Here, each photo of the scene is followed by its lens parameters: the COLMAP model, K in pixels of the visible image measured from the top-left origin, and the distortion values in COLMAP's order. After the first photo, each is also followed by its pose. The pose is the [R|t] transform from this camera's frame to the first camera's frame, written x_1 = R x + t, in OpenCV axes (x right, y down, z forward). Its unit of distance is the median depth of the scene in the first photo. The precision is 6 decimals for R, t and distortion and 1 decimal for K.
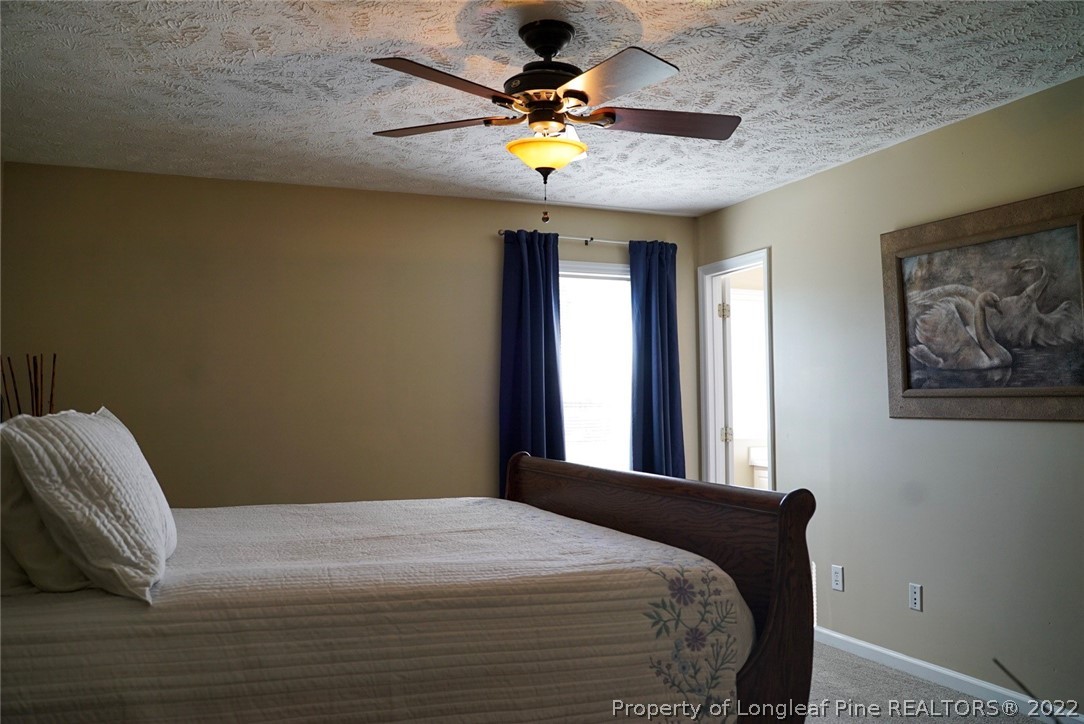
lens RADIAL K [[889.5, 0, 542.0], [0, 889.5, 362.0], [0, 0, 1]] dist [-0.118665, 0.099828]
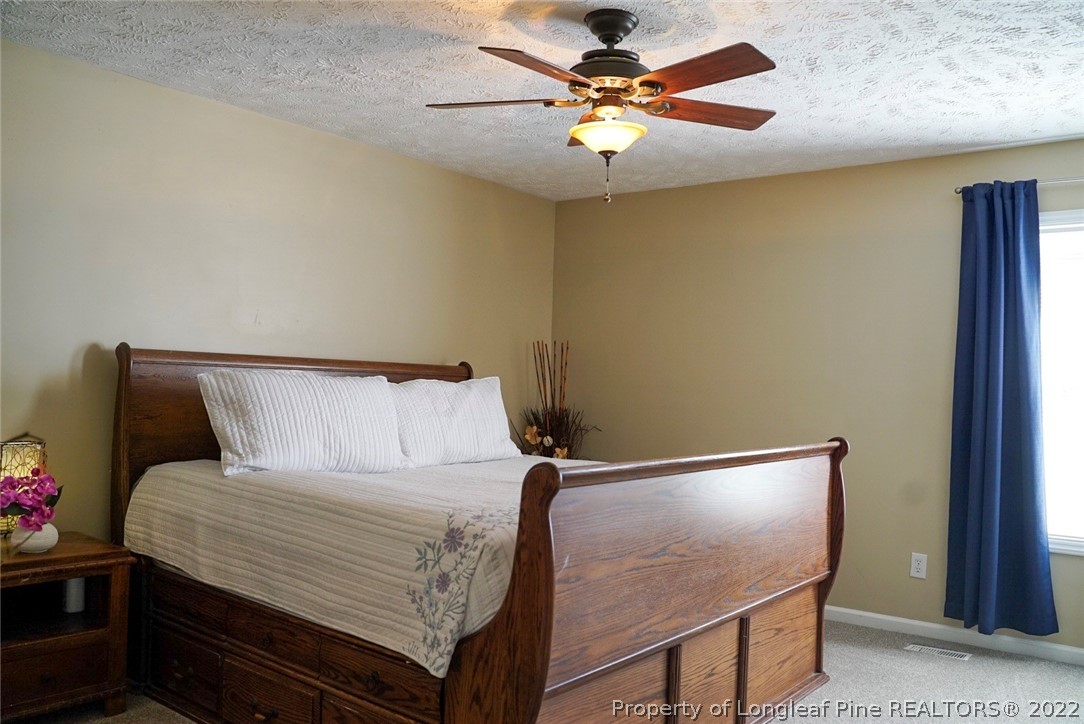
lens RADIAL K [[889.5, 0, 542.0], [0, 889.5, 362.0], [0, 0, 1]] dist [-0.118665, 0.099828]
pose [[0.487344, 0.000119, -0.873210, 1.201070], [0.006736, 0.999970, 0.003895, 0.035759], [0.873184, -0.007780, 0.487328, 0.571807]]
